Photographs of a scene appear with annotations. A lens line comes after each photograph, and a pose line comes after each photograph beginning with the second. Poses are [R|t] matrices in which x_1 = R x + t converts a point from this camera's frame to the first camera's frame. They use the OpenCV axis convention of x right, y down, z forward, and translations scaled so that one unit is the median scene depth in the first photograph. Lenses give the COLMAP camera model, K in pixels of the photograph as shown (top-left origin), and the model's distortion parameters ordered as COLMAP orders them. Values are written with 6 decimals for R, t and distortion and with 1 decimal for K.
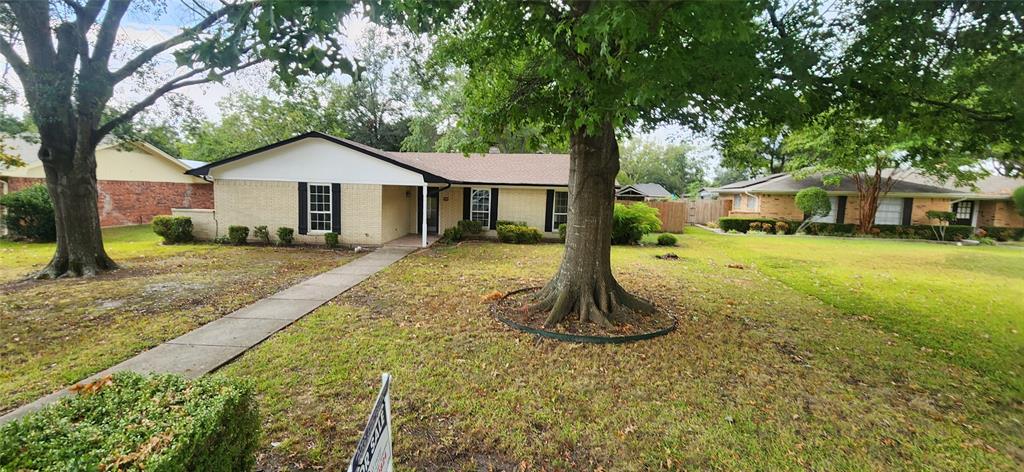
lens RADIAL K [[417.7, 0, 514.6], [0, 417.7, 240.0], [0, 0, 1]] dist [0.004549, -0.000171]
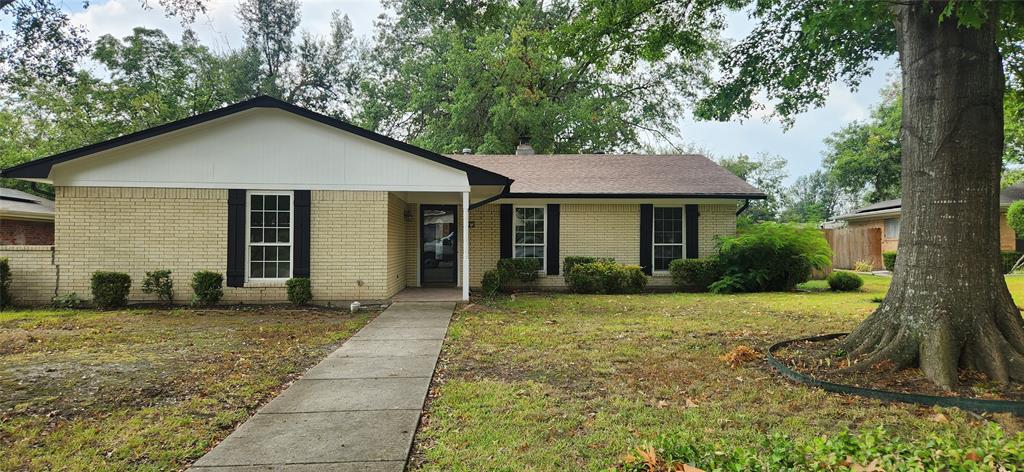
lens RADIAL K [[653.4, 0, 512.1], [0, 653.4, 259.1], [0, 0, 1]] dist [0.035025, -0.000647]
pose [[0.992719, -0.027848, 0.117188, -0.255167], [0.040023, 0.993891, -0.102858, 0.052969], [-0.113608, 0.106800, 0.987769, 0.127135]]
